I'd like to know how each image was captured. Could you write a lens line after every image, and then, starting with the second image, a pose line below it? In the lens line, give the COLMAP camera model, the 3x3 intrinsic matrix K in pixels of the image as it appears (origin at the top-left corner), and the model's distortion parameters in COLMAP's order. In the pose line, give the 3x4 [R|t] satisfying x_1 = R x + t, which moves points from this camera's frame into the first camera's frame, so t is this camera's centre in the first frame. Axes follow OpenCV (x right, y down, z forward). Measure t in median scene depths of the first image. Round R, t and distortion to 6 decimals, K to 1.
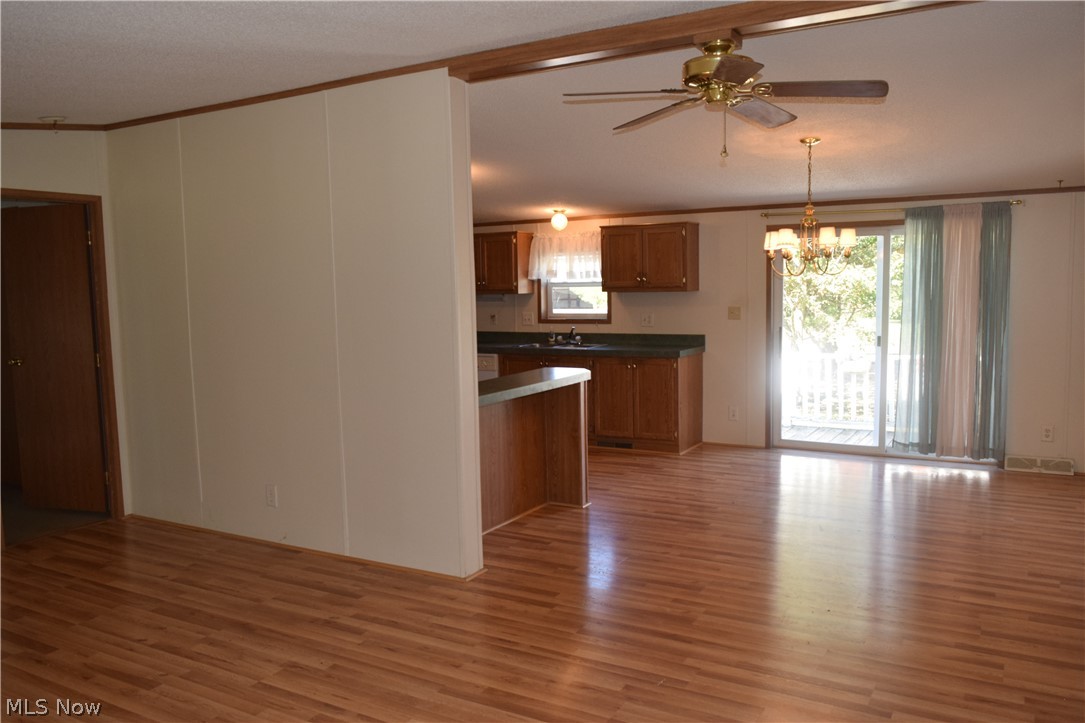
lens RADIAL K [[841.2, 0, 542.5], [0, 841.2, 361.5], [0, 0, 1]] dist [-0.000462, -0.001335]
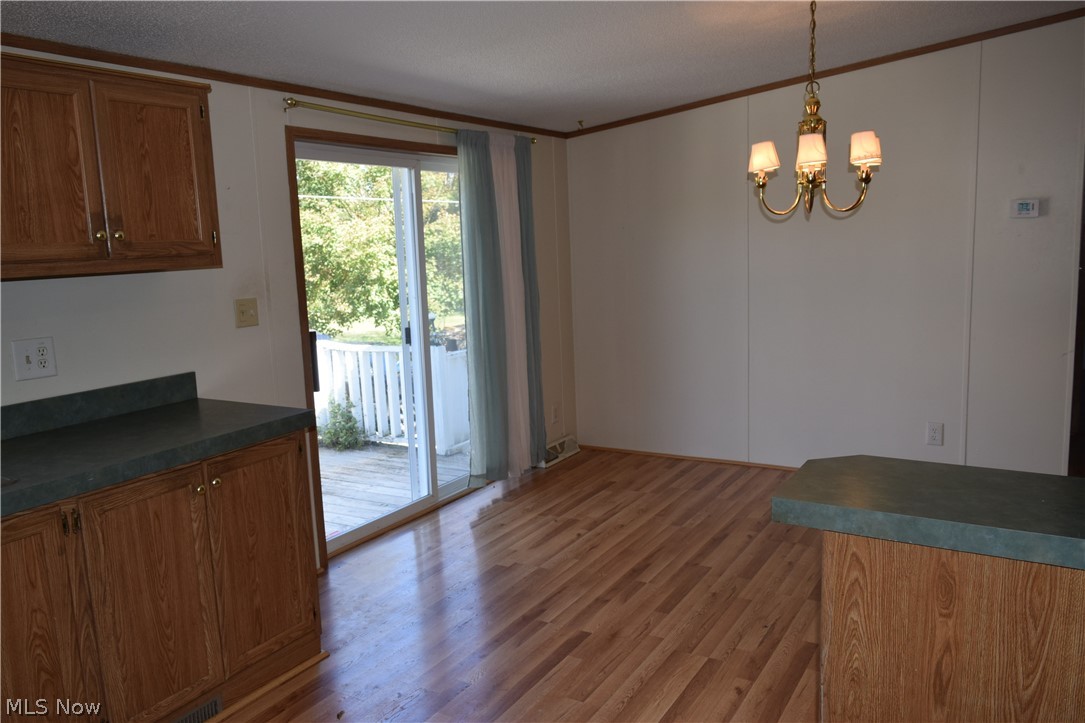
lens RADIAL K [[841.2, 0, 542.5], [0, 841.2, 361.5], [0, 0, 1]] dist [-0.000462, -0.001335]
pose [[0.025822, -0.133904, 0.990658, -0.234212], [0.120919, 0.984130, 0.129870, -0.075967], [-0.992326, 0.116436, 0.041604, 0.877451]]
